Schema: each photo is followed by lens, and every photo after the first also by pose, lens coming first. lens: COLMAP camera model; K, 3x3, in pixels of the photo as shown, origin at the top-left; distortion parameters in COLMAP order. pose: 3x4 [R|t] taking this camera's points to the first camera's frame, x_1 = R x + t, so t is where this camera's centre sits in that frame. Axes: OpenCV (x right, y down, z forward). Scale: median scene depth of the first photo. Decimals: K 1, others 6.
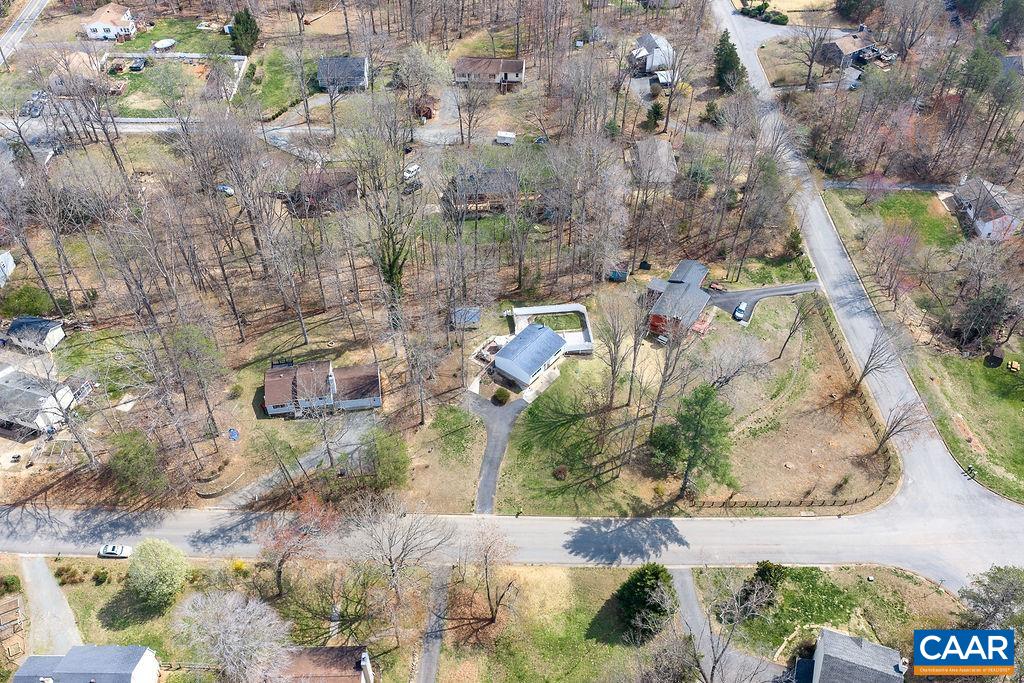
lens RADIAL K [[819.6, 0, 512.0], [0, 819.6, 341.5], [0, 0, 1]] dist [-0.000361, -0.002765]
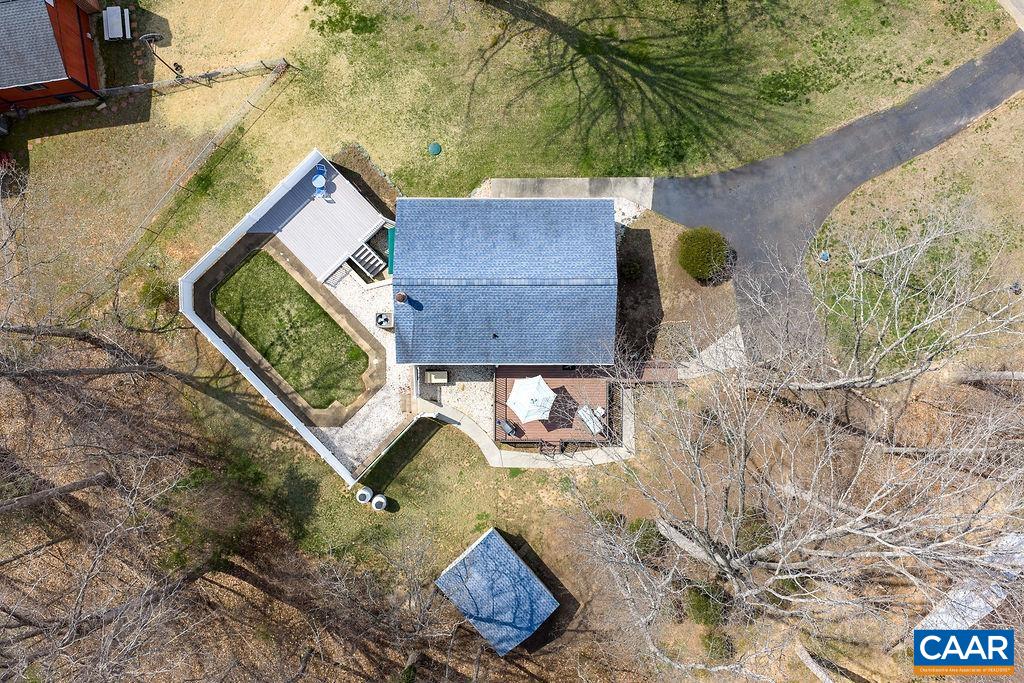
lens RADIAL K [[819.6, 0, 512.0], [0, 819.6, 341.5], [0, 0, 1]] dist [-0.000361, -0.002765]
pose [[-0.621893, -0.782973, 0.014216, 0.002168], [0.564766, -0.435854, 0.700765, -0.203782], [-0.542484, 0.443830, 0.713251, 0.863808]]
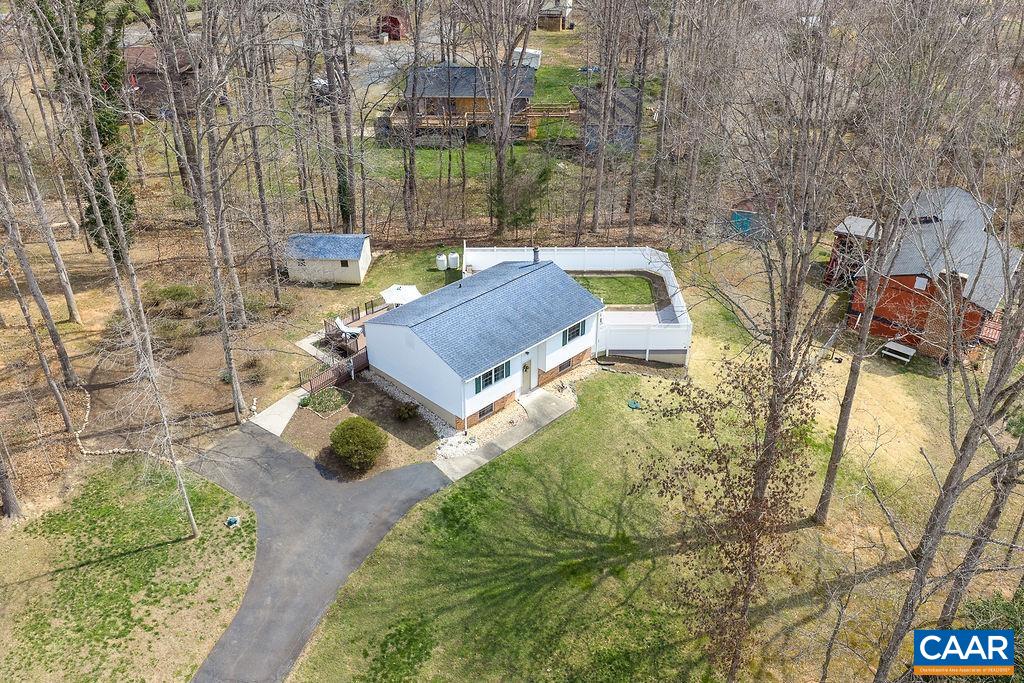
lens RADIAL K [[824.8, 0, 496.7], [0, 824.8, 339.8], [0, 0, 1]] dist [0.010909, 0.002610]
pose [[0.993165, 0.062703, -0.098449, 0.061787], [-0.084641, 0.967684, -0.237538, 0.096874], [0.080373, 0.244247, 0.966377, 0.749406]]
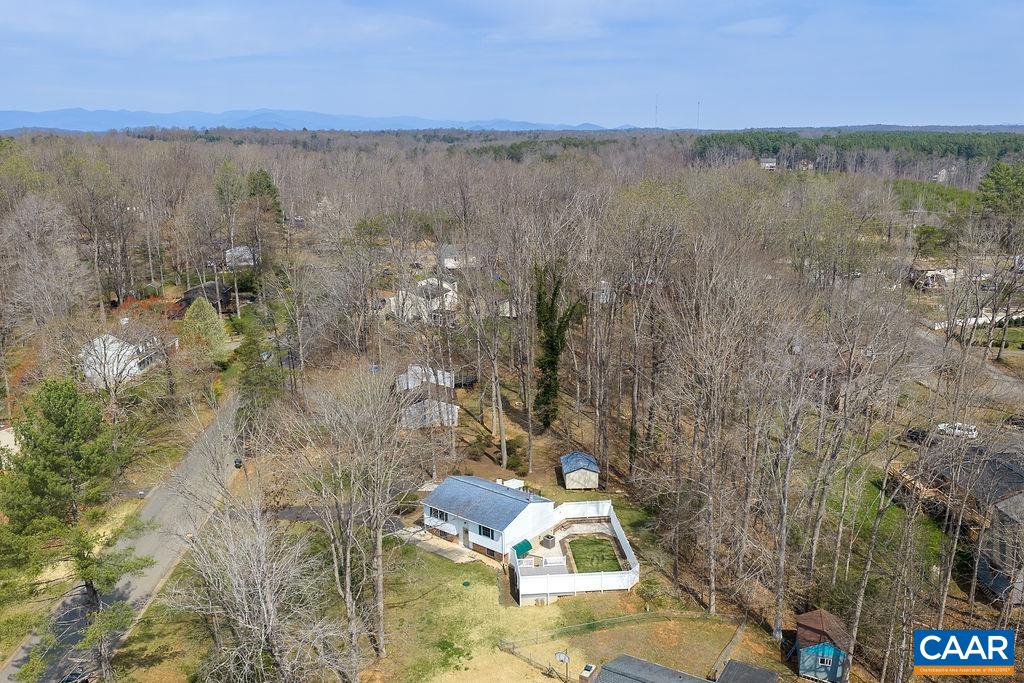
lens RADIAL K [[819.6, 0, 512.0], [0, 819.6, 341.5], [0, 0, 1]] dist [-0.000361, -0.002765]
pose [[-0.013061, 0.253914, -0.967139, 0.574523], [-0.701715, 0.686720, 0.189769, -0.197586], [0.712338, 0.681134, 0.169206, 0.896066]]
